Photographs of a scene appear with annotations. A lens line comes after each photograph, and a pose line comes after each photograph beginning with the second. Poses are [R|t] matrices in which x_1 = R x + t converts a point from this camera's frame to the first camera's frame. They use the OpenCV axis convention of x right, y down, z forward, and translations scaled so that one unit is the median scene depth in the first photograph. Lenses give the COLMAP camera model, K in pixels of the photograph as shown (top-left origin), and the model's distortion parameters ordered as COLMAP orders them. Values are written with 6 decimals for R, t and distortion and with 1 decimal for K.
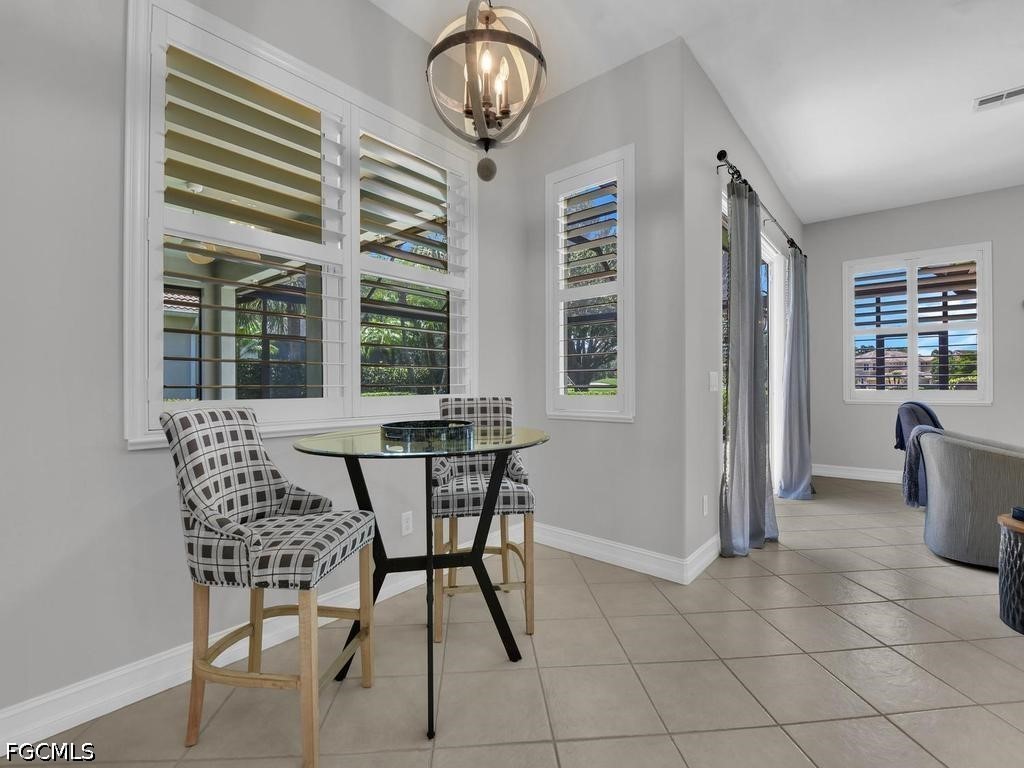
lens RADIAL K [[463.1, 0, 520.8], [0, 463.1, 382.6], [0, 0, 1]] dist [-0.000637, -0.008959]
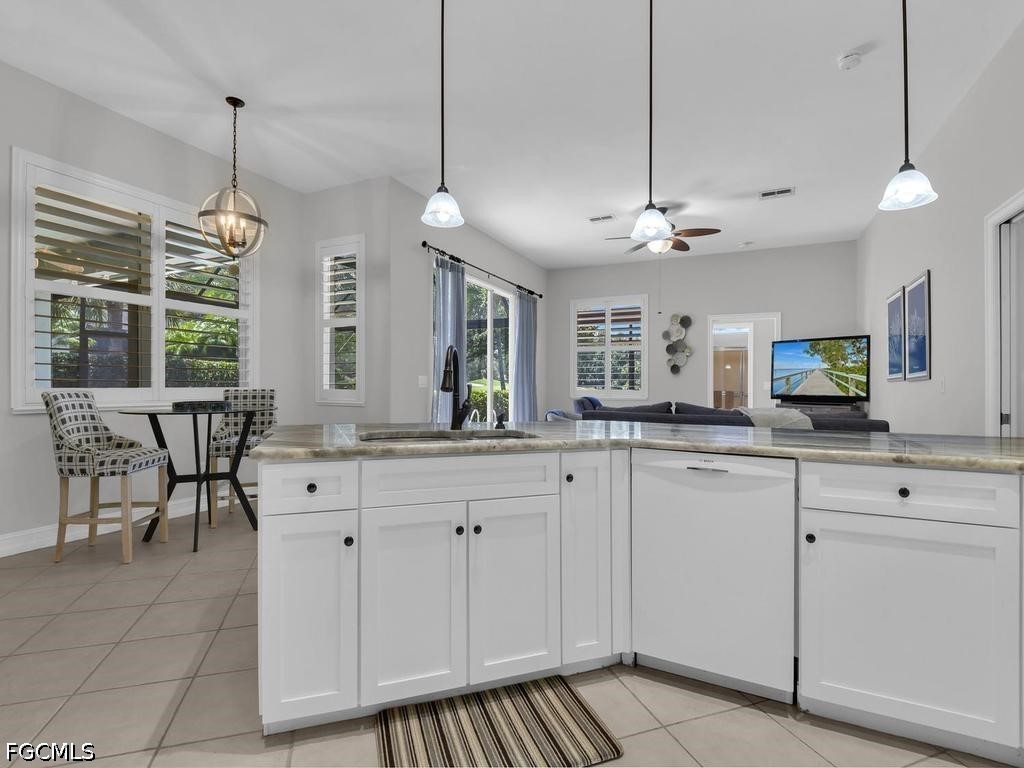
lens RADIAL K [[477.9, 0, 528.9], [0, 477.9, 389.5], [0, 0, 1]] dist [-0.022018, -0.001255]
pose [[0.964243, 0.011963, 0.264751, 0.600857], [-0.016381, 0.999761, 0.014487, -0.009685], [-0.264514, -0.018306, 0.964208, -1.253145]]
